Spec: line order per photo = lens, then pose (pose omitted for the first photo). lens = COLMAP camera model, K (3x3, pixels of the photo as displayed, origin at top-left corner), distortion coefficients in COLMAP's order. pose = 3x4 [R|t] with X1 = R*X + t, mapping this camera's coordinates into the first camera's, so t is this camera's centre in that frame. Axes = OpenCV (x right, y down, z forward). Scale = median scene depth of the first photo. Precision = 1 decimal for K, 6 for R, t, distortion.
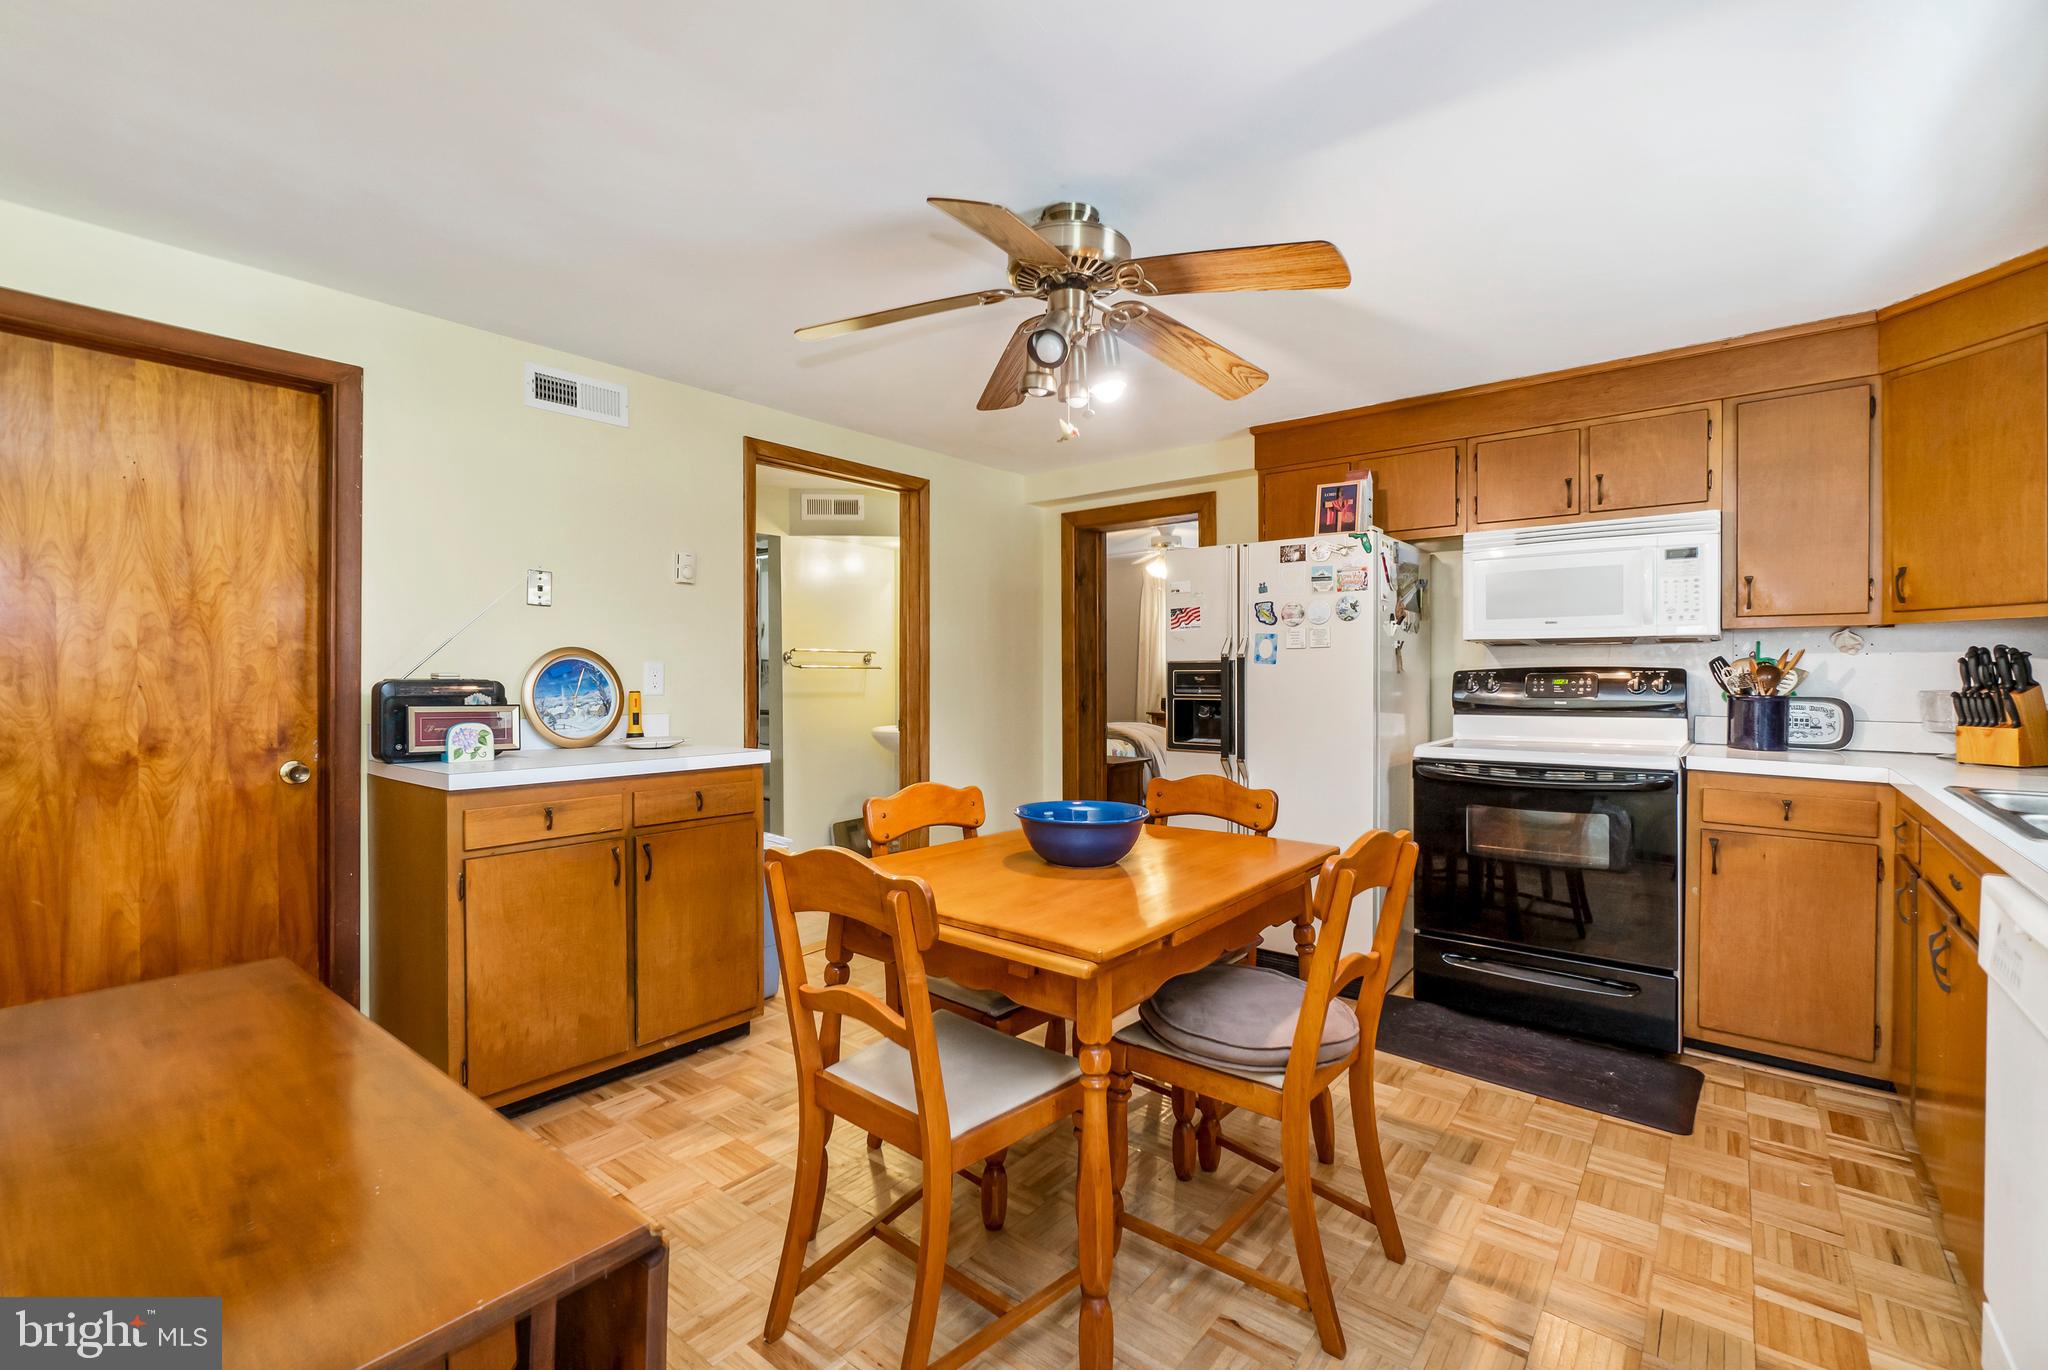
lens RADIAL K [[886.8, 0, 1015.9], [0, 886.8, 682.7], [0, 0, 1]] dist [-0.000154, -0.000191]
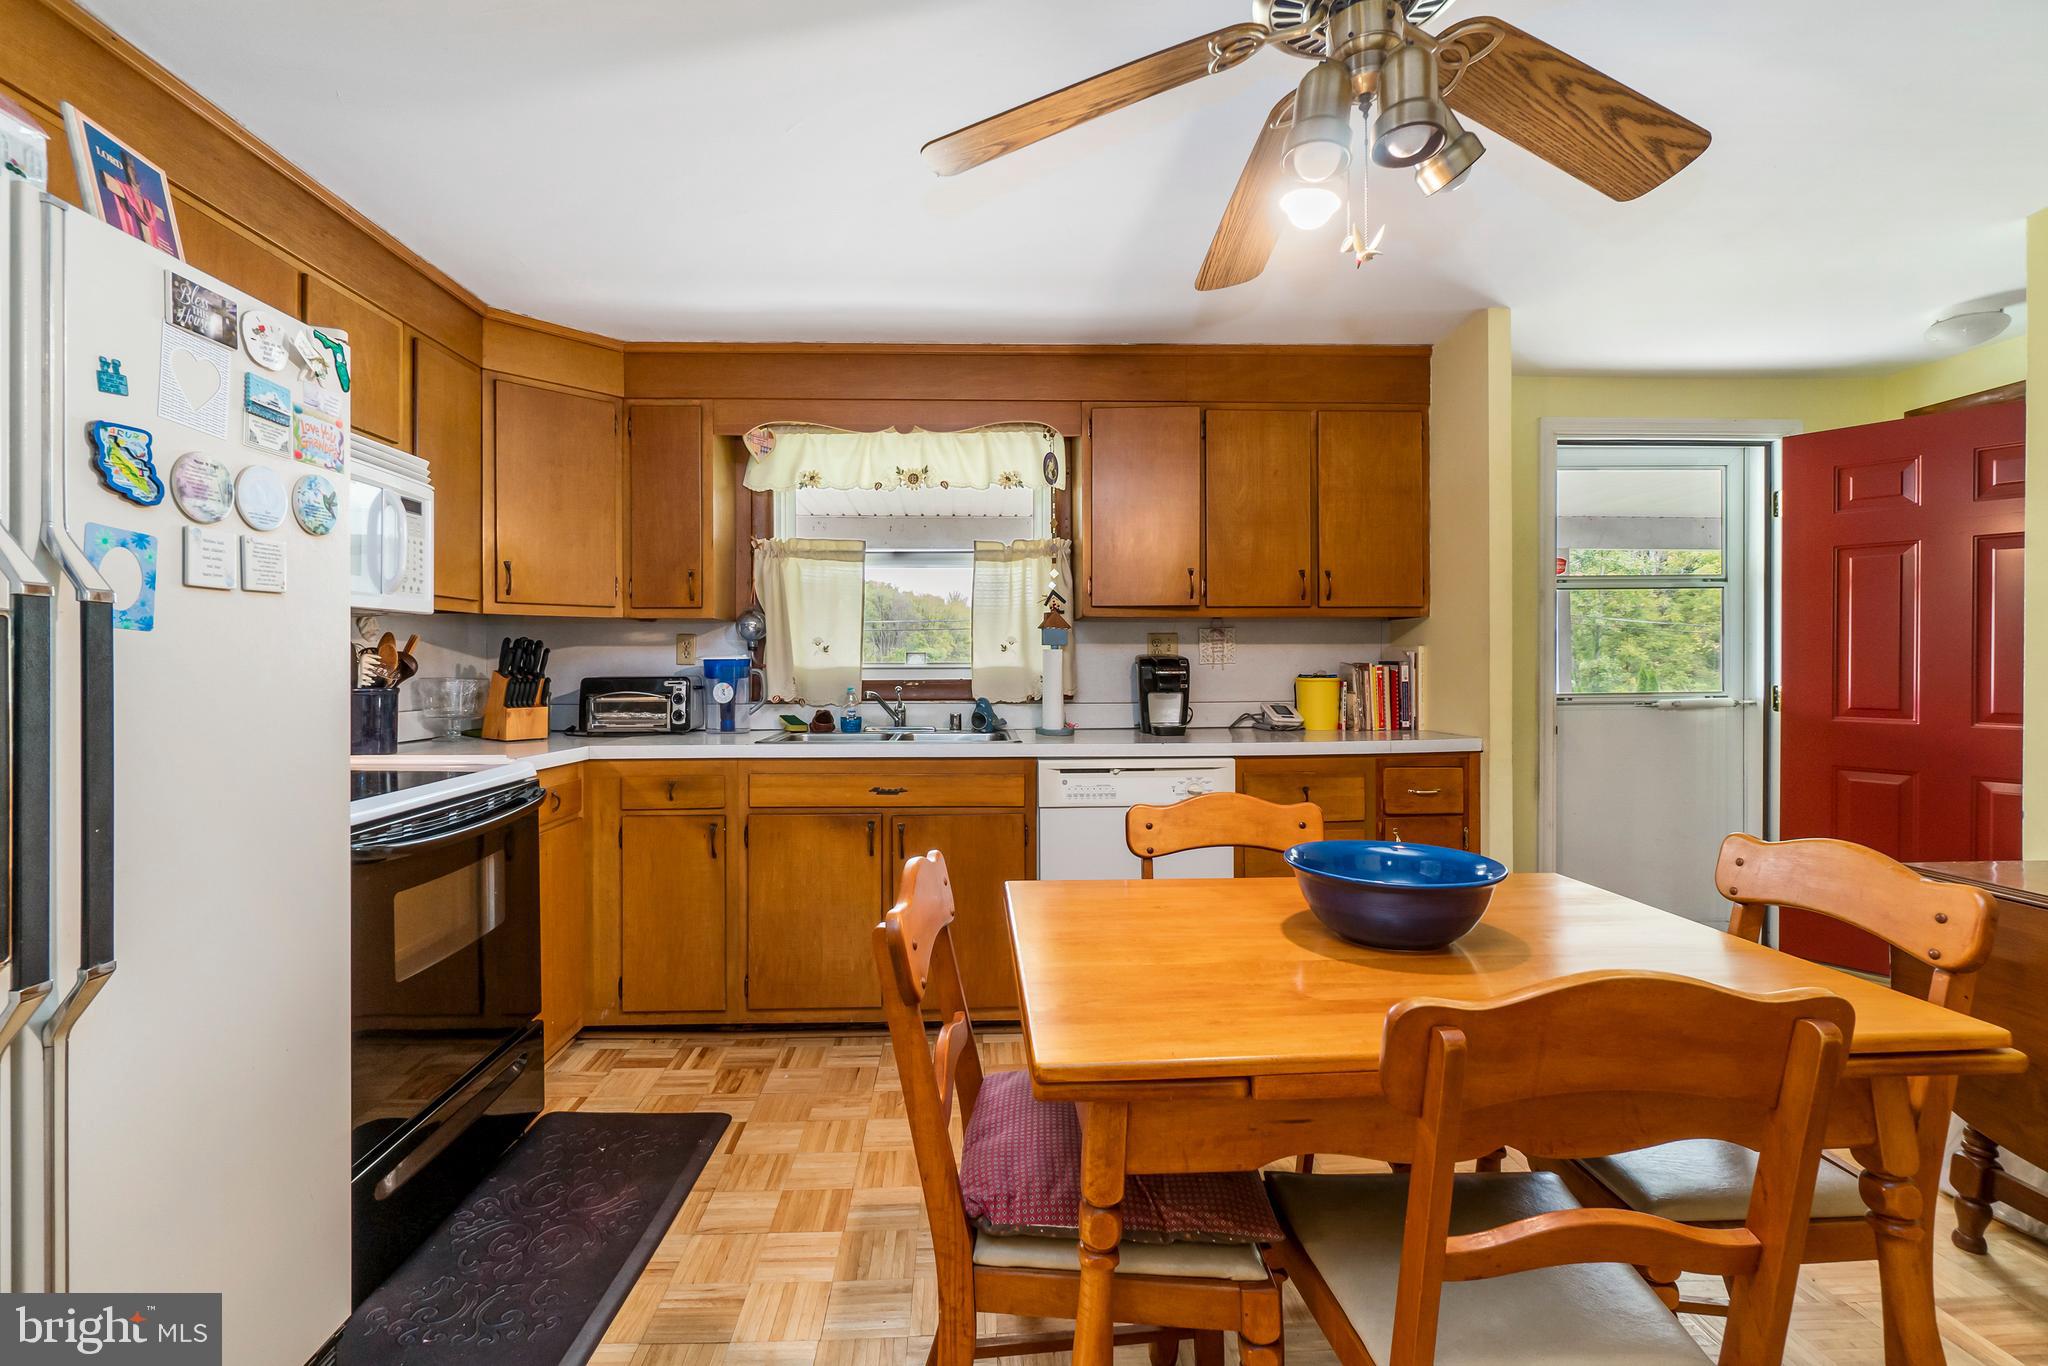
lens RADIAL K [[909.9, 0, 989.3], [0, 909.9, 659.8], [0, 0, 1]] dist [-0.001215, -0.000902]
pose [[-0.651444, 0.003822, 0.758687, -0.158254], [0.010497, 0.999937, 0.003975, -0.008691], [-0.758624, 0.010553, -0.651443, 1.015364]]
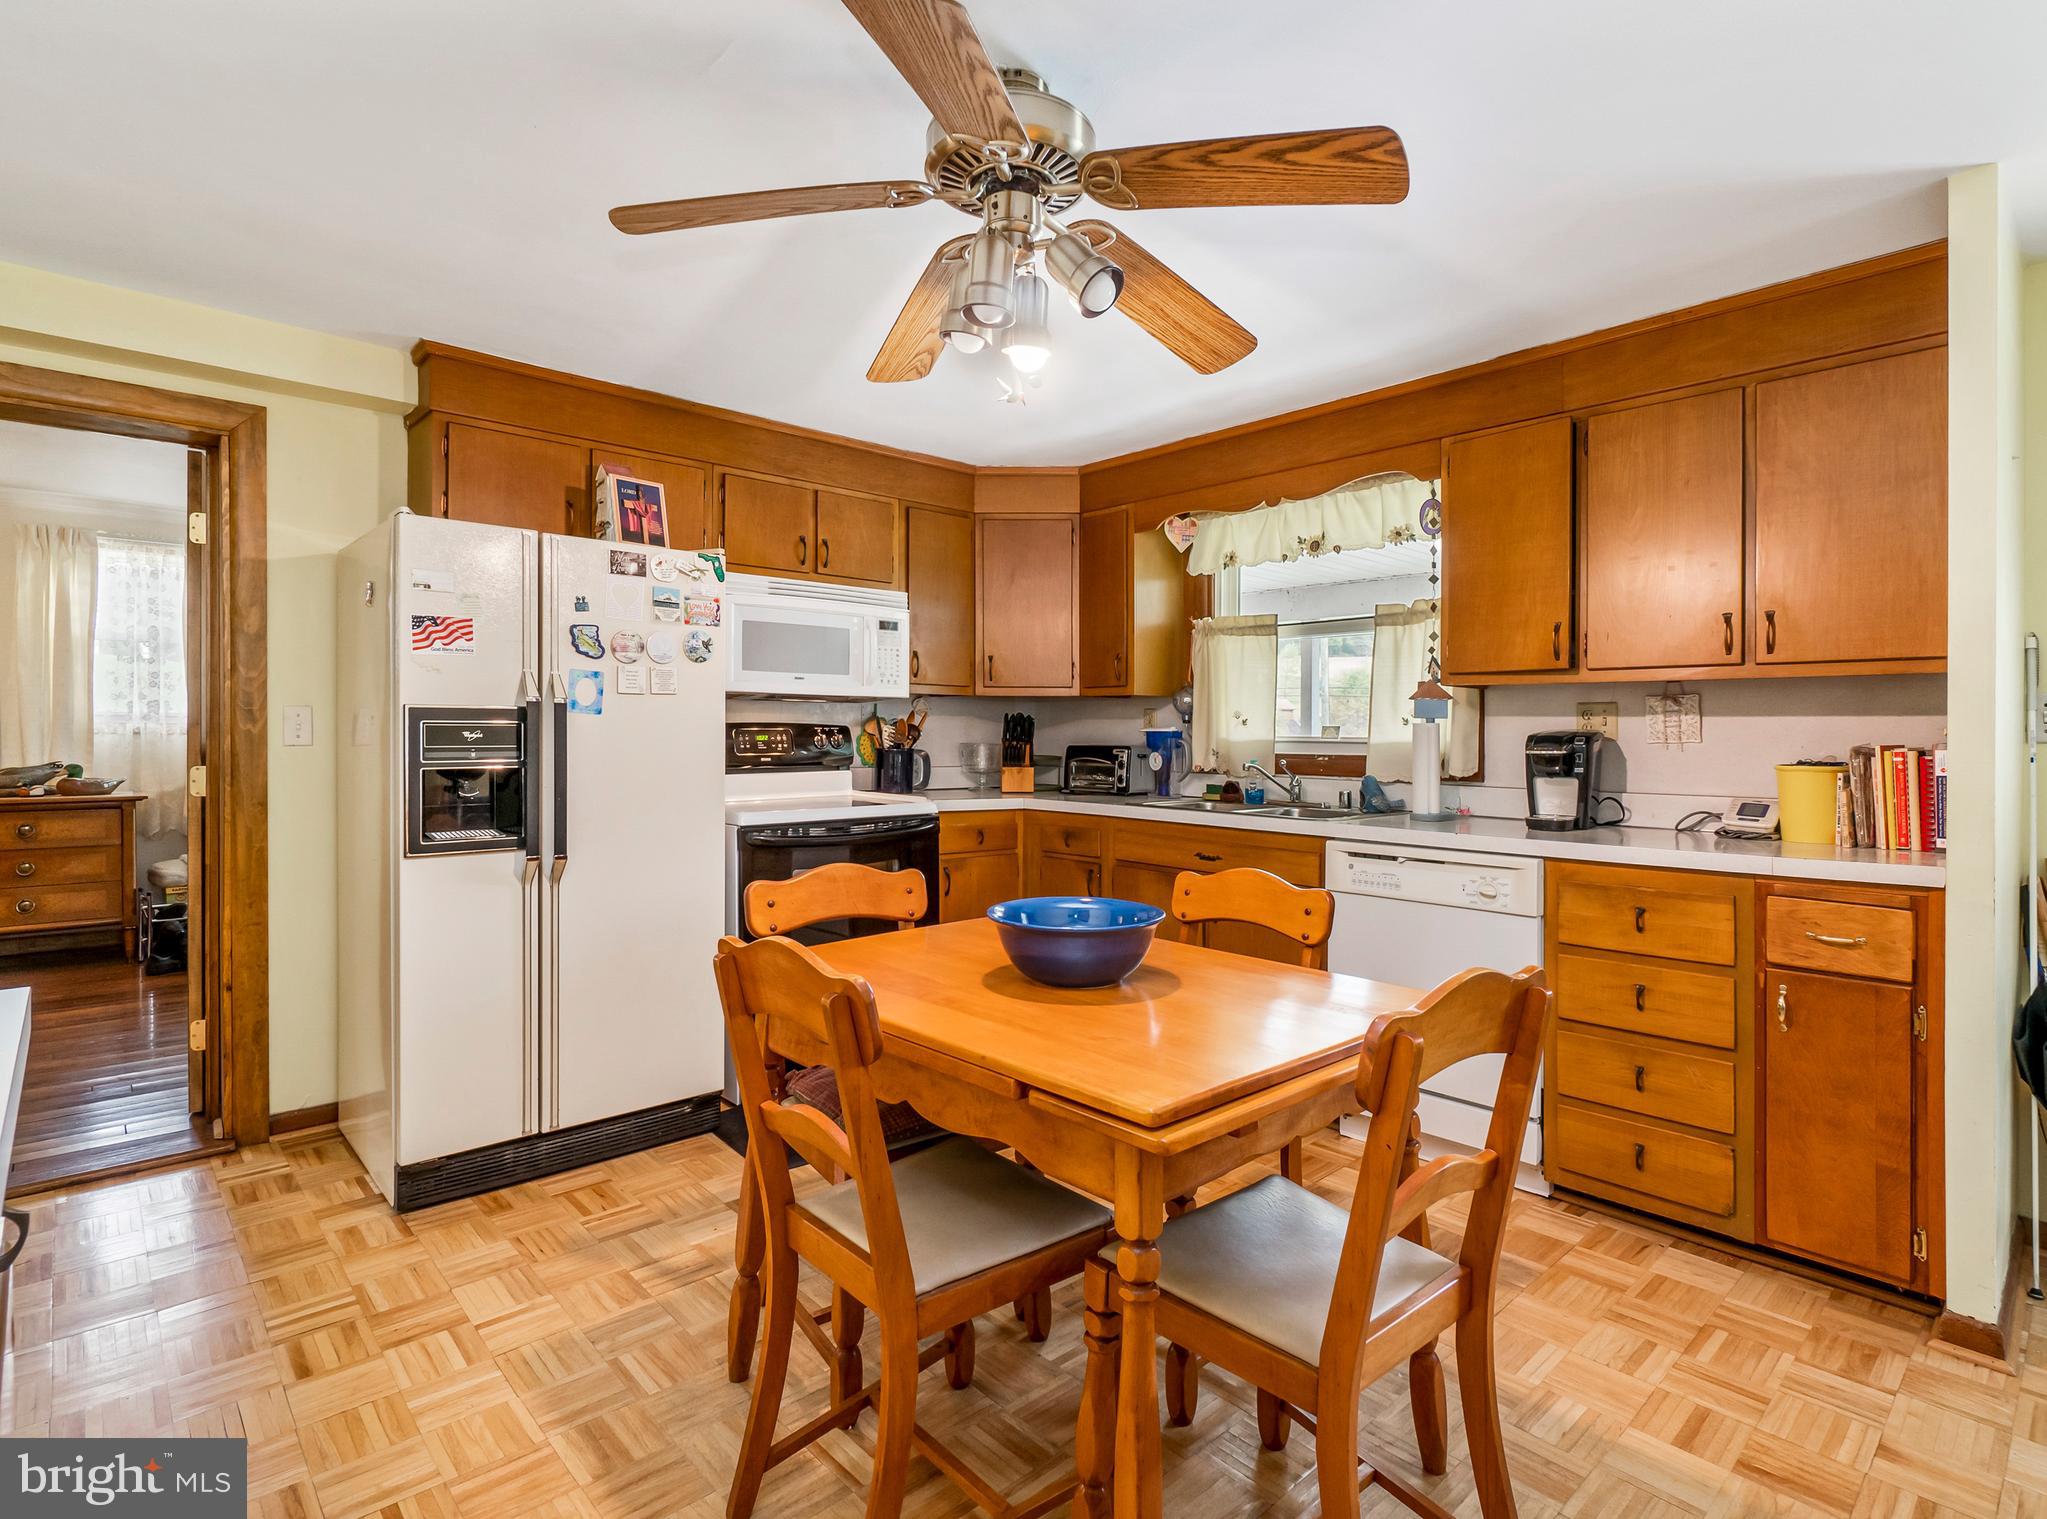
lens RADIAL K [[1045.2, 0, 1020.9], [0, 1045.2, 739.2], [0, 0, 1]] dist [0.005196, -0.000603]
pose [[0.155033, -0.005373, 0.987895, -0.498806], [0.000006, 0.999985, 0.005438, -0.005608], [-0.987909, -0.000837, 0.155031, 0.554096]]
